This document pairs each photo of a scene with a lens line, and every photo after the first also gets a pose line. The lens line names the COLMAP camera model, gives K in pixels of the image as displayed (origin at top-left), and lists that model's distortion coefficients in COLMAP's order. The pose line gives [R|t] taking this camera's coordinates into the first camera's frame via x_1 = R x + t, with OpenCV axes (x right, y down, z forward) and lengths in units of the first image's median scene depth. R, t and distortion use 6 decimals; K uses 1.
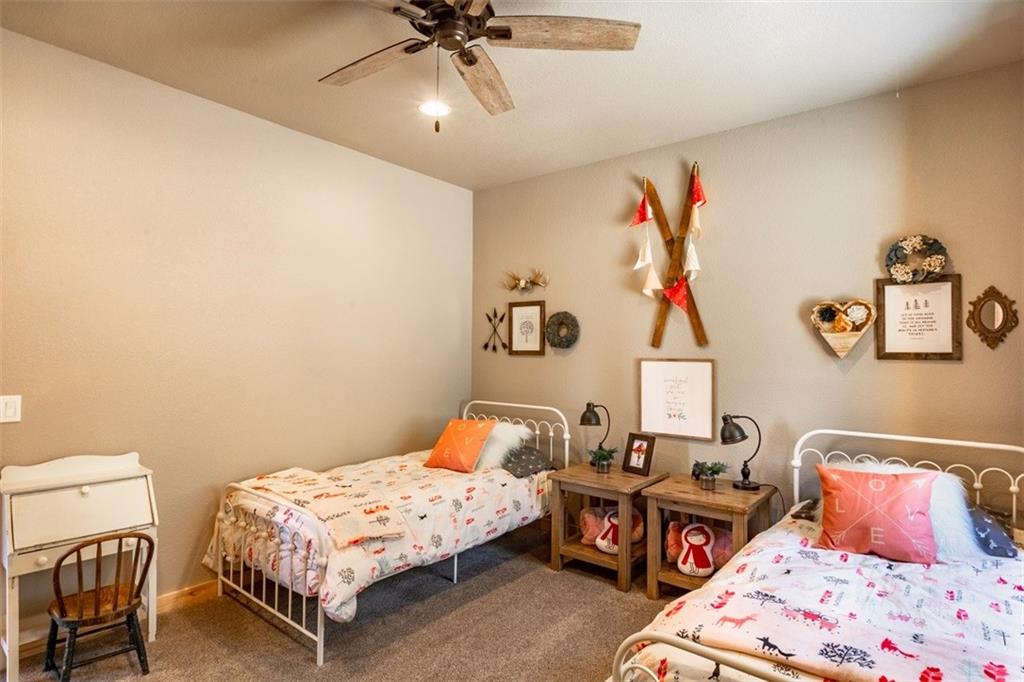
lens RADIAL K [[552.0, 0, 516.0], [0, 552.0, 340.4], [0, 0, 1]] dist [-0.012868, -0.000973]
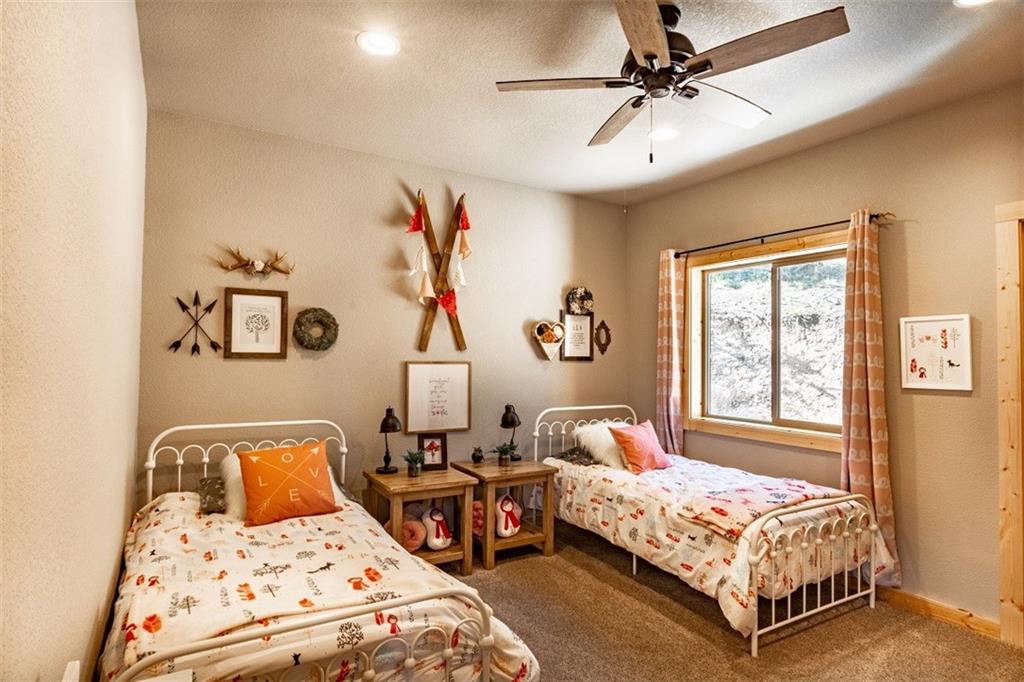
lens RADIAL K [[552.0, 0, 510.1], [0, 552.0, 338.5], [0, 0, 1]] dist [-0.012868, -0.000973]
pose [[0.339368, 0.023230, 0.940367, -0.715627], [-0.032535, 0.999387, -0.012947, -0.003720], [-0.940091, -0.026201, 0.339915, 0.486220]]
